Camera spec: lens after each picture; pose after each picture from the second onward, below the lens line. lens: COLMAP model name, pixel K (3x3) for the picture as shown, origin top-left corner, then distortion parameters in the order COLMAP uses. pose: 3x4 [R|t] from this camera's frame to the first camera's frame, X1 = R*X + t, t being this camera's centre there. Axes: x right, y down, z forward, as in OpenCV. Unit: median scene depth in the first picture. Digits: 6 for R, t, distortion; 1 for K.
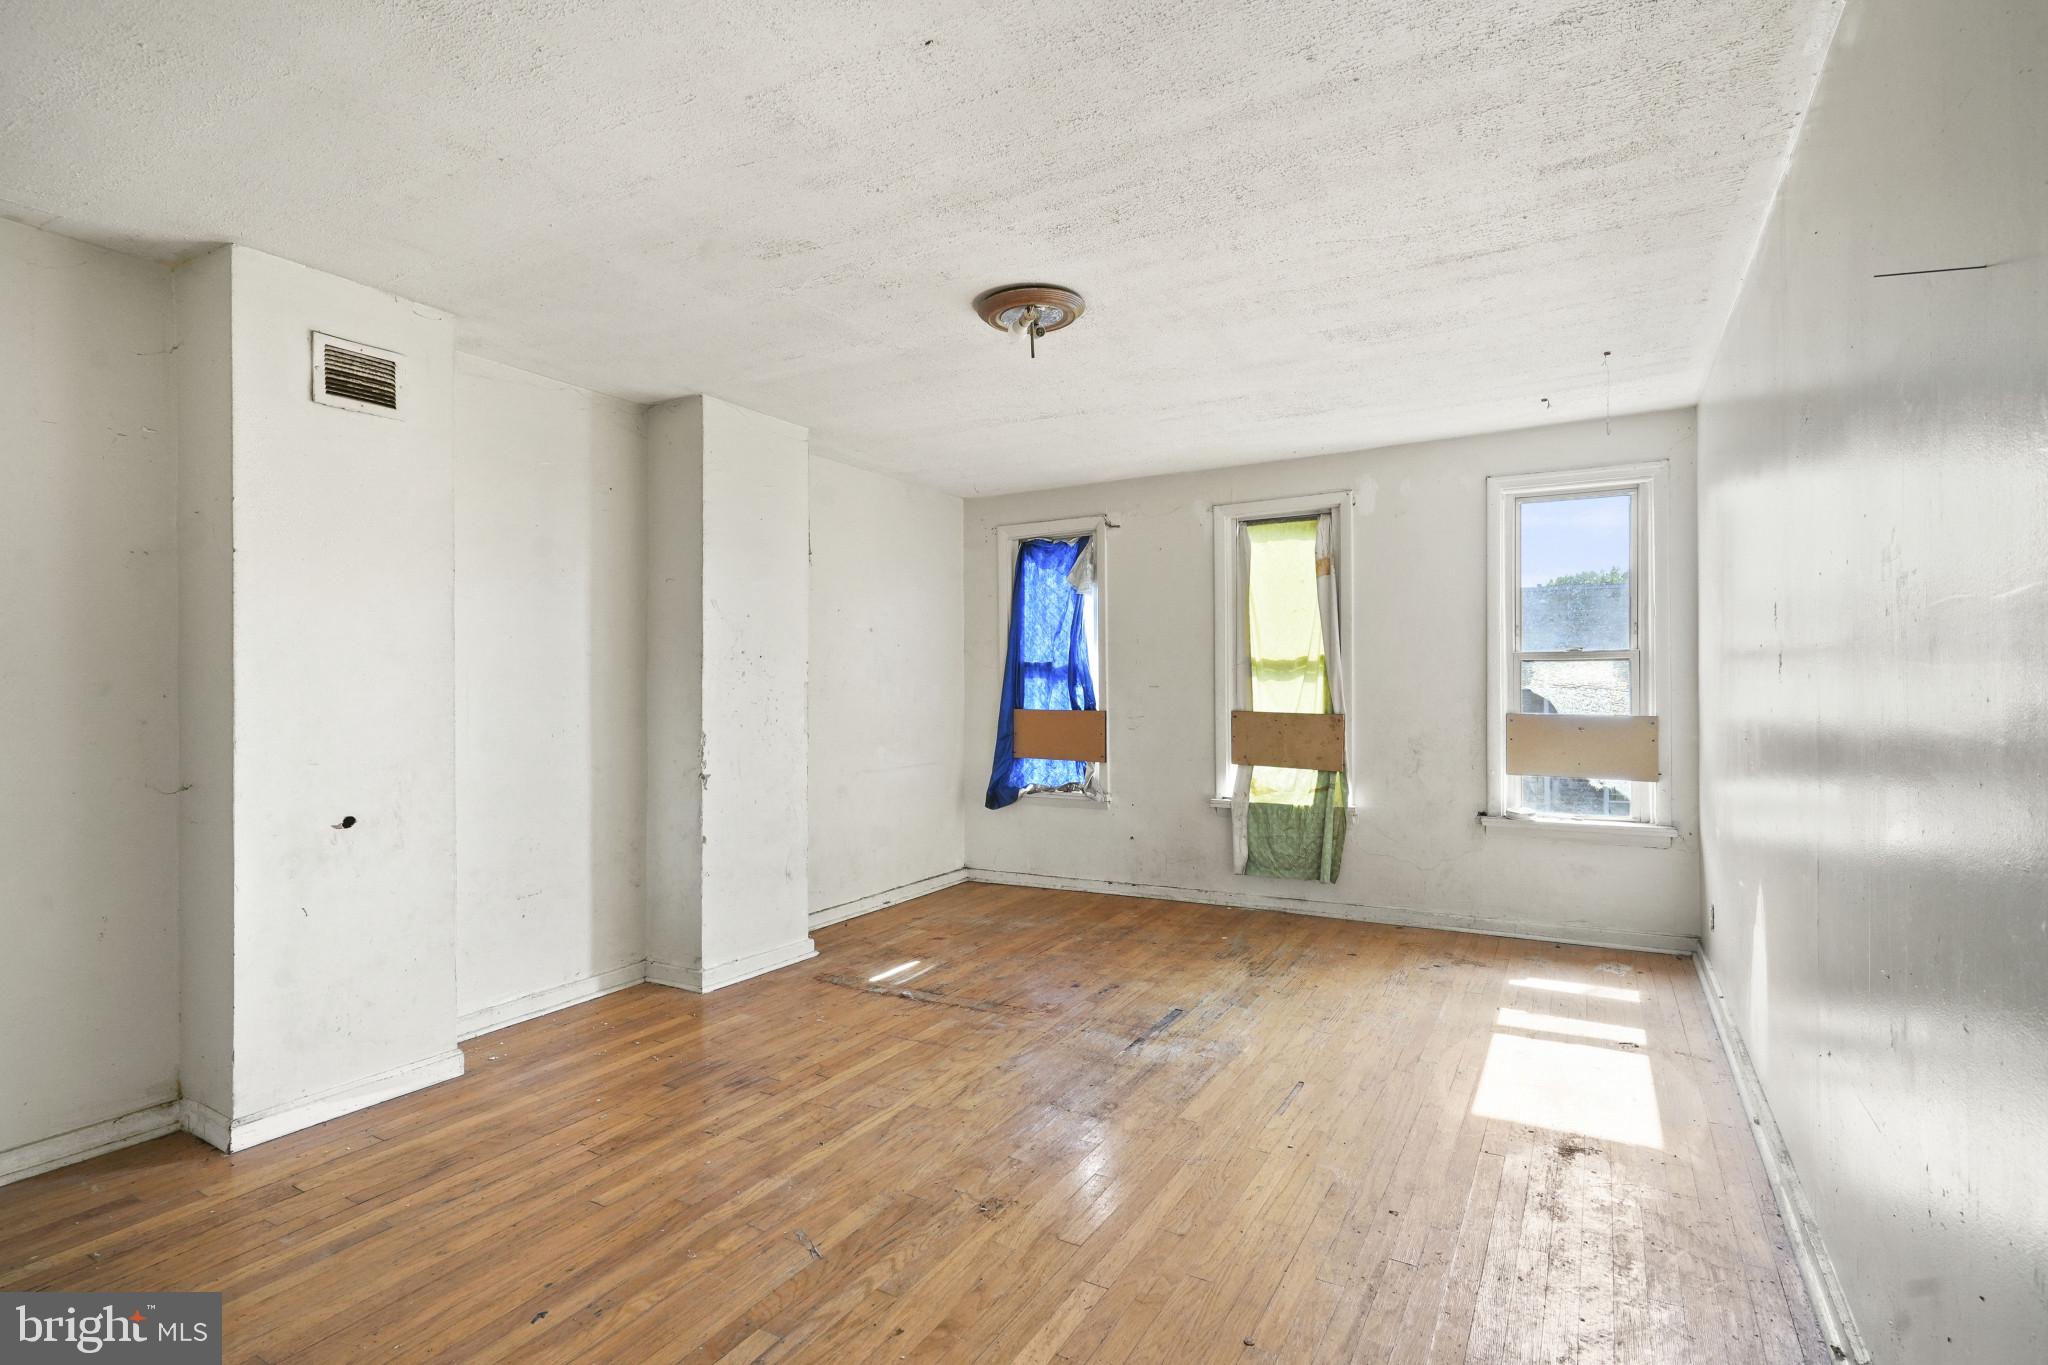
lens RADIAL K [[993.5, 0, 1025.0], [0, 993.5, 680.1], [0, 0, 1]] dist [-0.001967, -0.000992]
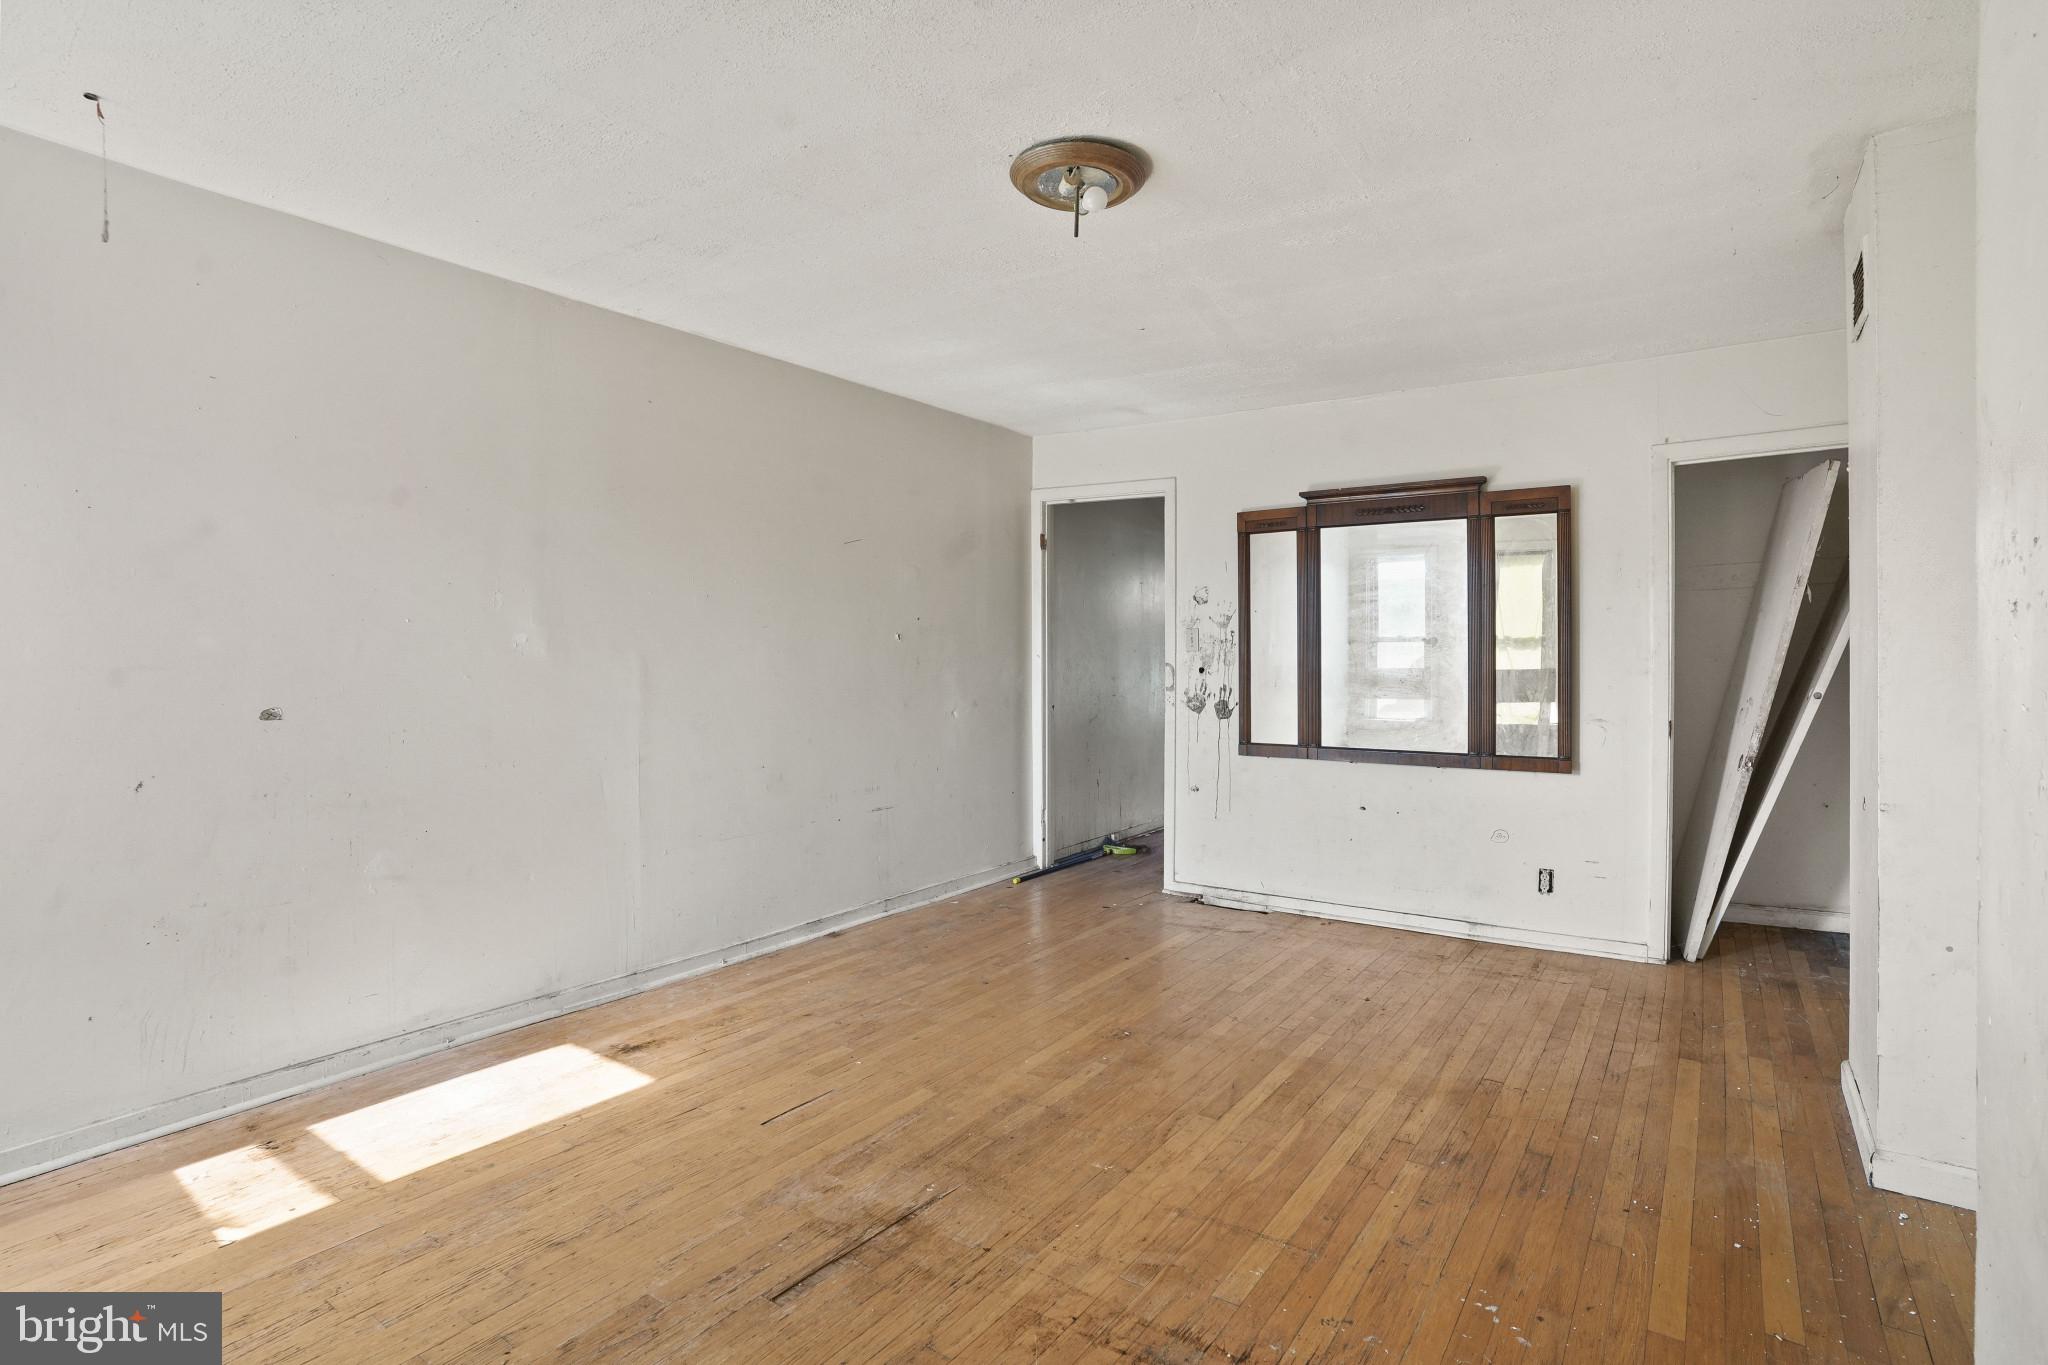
lens RADIAL K [[993.5, 0, 1022.5], [0, 993.5, 673.8], [0, 0, 1]] dist [-0.001967, -0.000992]
pose [[-0.995855, 0.008999, 0.090510, -0.019939], [0.010054, 0.999887, 0.011204, 0.011982], [-0.090399, 0.012068, -0.995832, 1.780293]]
